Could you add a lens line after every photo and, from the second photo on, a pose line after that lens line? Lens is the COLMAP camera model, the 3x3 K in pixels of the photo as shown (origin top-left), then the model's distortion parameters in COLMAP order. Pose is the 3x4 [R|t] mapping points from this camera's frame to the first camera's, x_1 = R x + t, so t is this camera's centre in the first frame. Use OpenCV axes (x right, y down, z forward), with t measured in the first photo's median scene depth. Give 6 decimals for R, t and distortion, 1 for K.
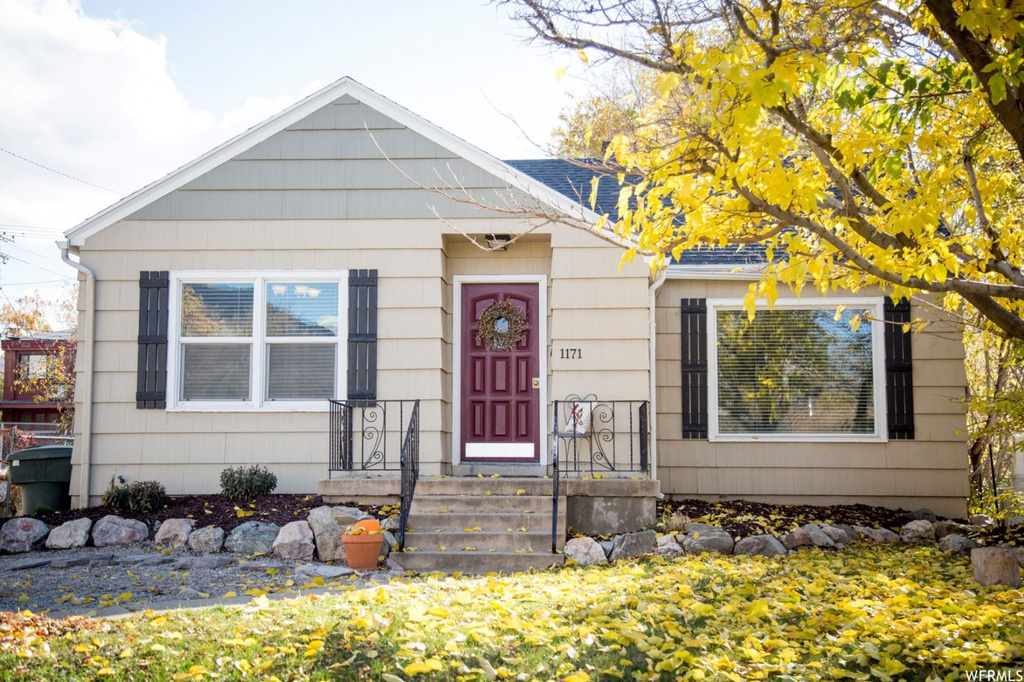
lens RADIAL K [[1343.5, 0, 510.4], [0, 1343.5, 343.1], [0, 0, 1]] dist [0.148330, 0.000000]
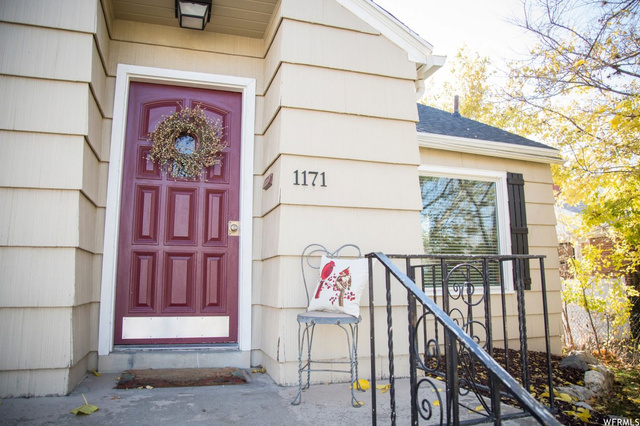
lens RADIAL K [[446.8, 0, 319.8], [0, 446.8, 217.1], [0, 0, 1]] dist [-0.103112, 0.016360]
pose [[0.932373, 0.048047, 0.358291, -0.023143], [-0.033387, 0.998337, -0.046993, 0.034609], [-0.359953, 0.031853, 0.932426, 0.800362]]
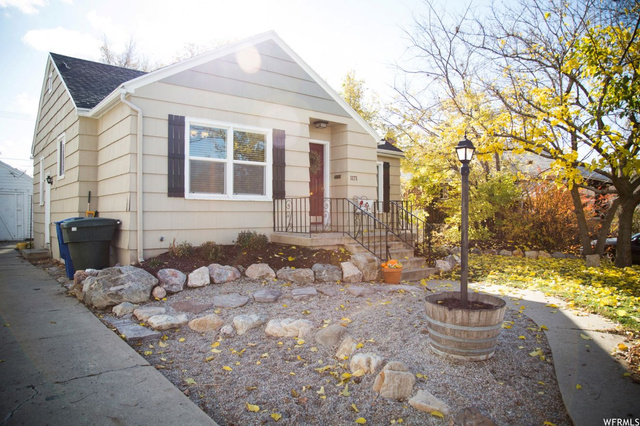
lens RADIAL K [[446.8, 0, 320.2], [0, 446.8, 210.6], [0, 0, 1]] dist [-0.103112, 0.016360]
pose [[0.722178, 0.003279, 0.691699, -0.520144], [-0.072398, 0.994855, 0.070873, 0.012964], [-0.687907, -0.101261, 0.718700, 0.482245]]
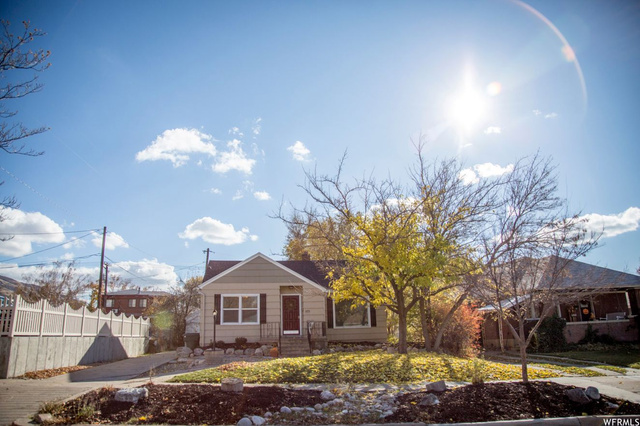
lens RADIAL K [[446.8, 0, 320.4], [0, 446.8, 215.8], [0, 0, 1]] dist [-0.103112, 0.016360]
pose [[0.984685, 0.017493, 0.173466, -0.187207], [0.011219, 0.986534, -0.163172, -0.067629], [-0.173984, 0.162619, 0.971228, -0.583503]]
